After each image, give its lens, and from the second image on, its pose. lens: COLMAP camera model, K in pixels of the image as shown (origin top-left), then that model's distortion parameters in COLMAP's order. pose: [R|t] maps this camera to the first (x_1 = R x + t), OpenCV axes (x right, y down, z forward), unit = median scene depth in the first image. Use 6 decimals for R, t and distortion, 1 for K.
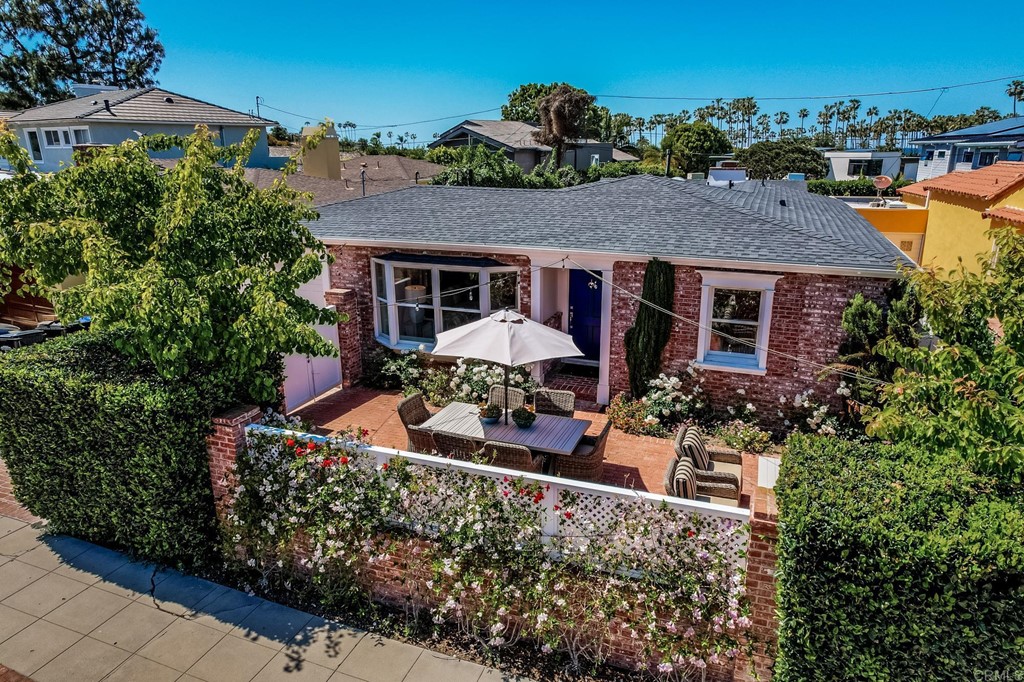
lens RADIAL K [[625.8, 0, 525.0], [0, 625.8, 337.1], [0, 0, 1]] dist [-0.029121, 0.001992]
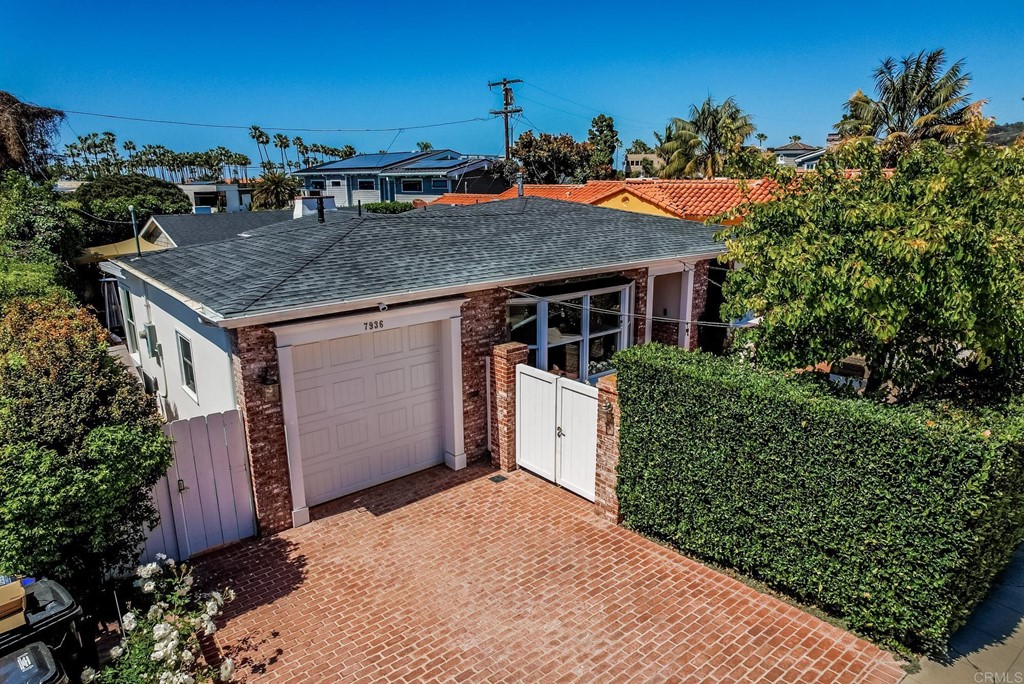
lens RADIAL K [[625.8, 0, 525.0], [0, 625.8, 338.1], [0, 0, 1]] dist [-0.029121, 0.001992]
pose [[0.481932, -0.209589, 0.850773, -1.018661], [0.252522, 0.962996, 0.094190, -0.163492], [-0.839032, 0.169445, 0.517024, 0.625210]]
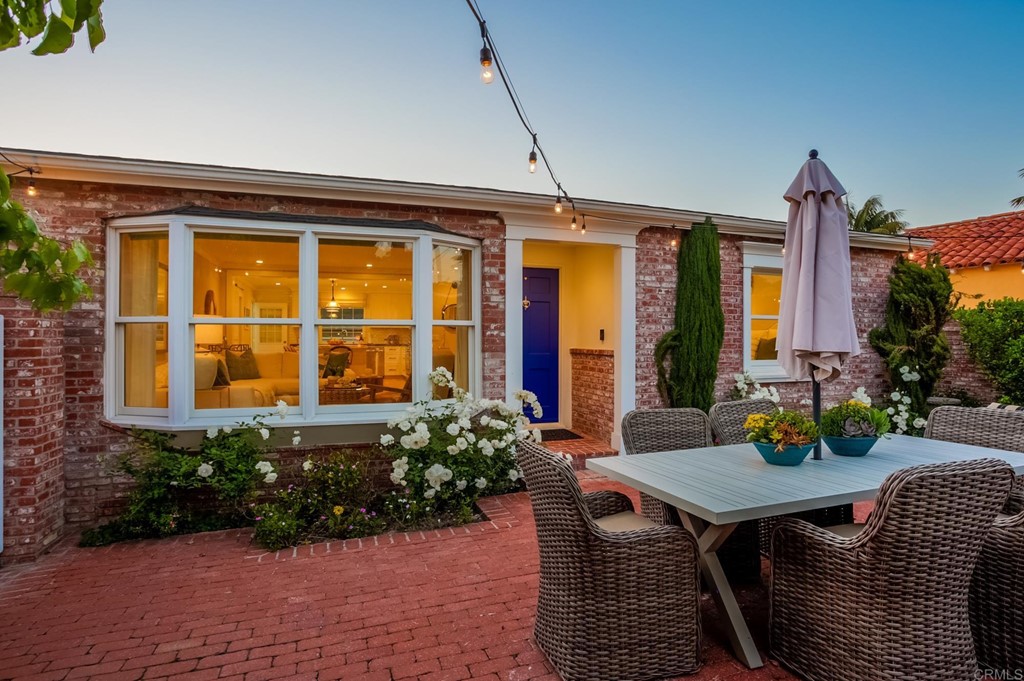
lens RADIAL K [[512.3, 0, 512.0], [0, 512.3, 340.5], [0, 0, 1]] dist [-0.060384, 0.031953]
pose [[0.774580, 0.009515, 0.632405, -0.273422], [0.177678, 0.956348, -0.232012, 0.082459], [-0.607006, 0.292076, 0.739077, 0.669340]]
